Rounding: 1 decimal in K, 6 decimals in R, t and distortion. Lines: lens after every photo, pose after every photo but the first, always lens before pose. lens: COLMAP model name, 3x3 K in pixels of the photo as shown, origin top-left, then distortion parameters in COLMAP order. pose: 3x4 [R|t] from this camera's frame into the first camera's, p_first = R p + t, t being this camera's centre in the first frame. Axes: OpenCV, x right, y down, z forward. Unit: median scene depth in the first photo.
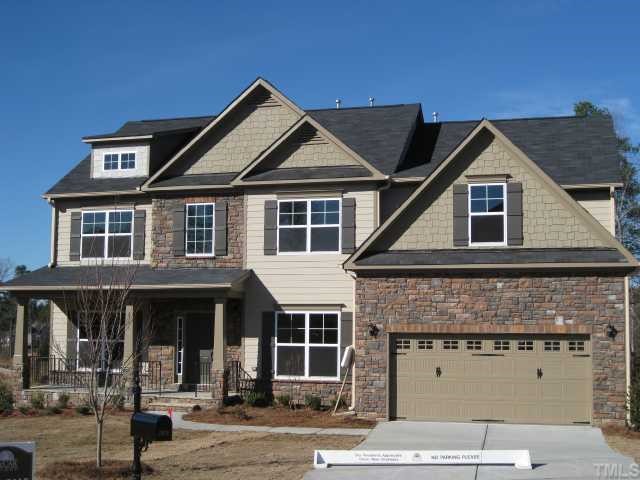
lens RADIAL K [[1232.3, 0, 320.0], [0, 1232.3, 240.0], [0, 0, 1]] dist [-0.041683, -0.066506]
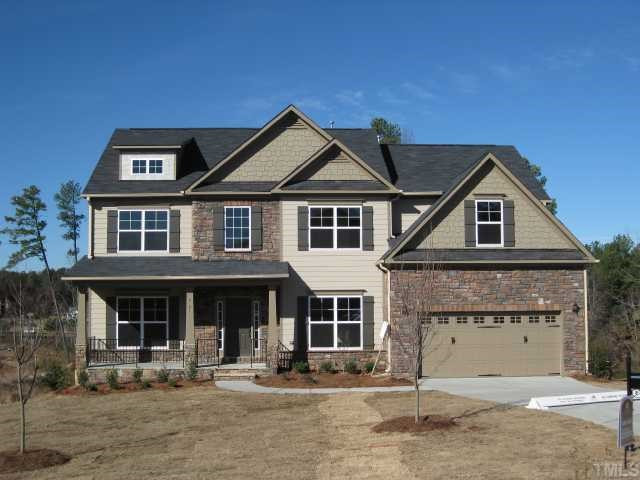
lens RADIAL K [[1232.3, 0, 320.0], [0, 1232.3, 240.0], [0, 0, 1]] dist [-0.041683, -0.066506]
pose [[0.888999, 0.007497, 0.457848, -0.599748], [-0.020542, 0.999512, 0.023521, -0.028139], [-0.457448, -0.030315, 0.888719, -0.107340]]
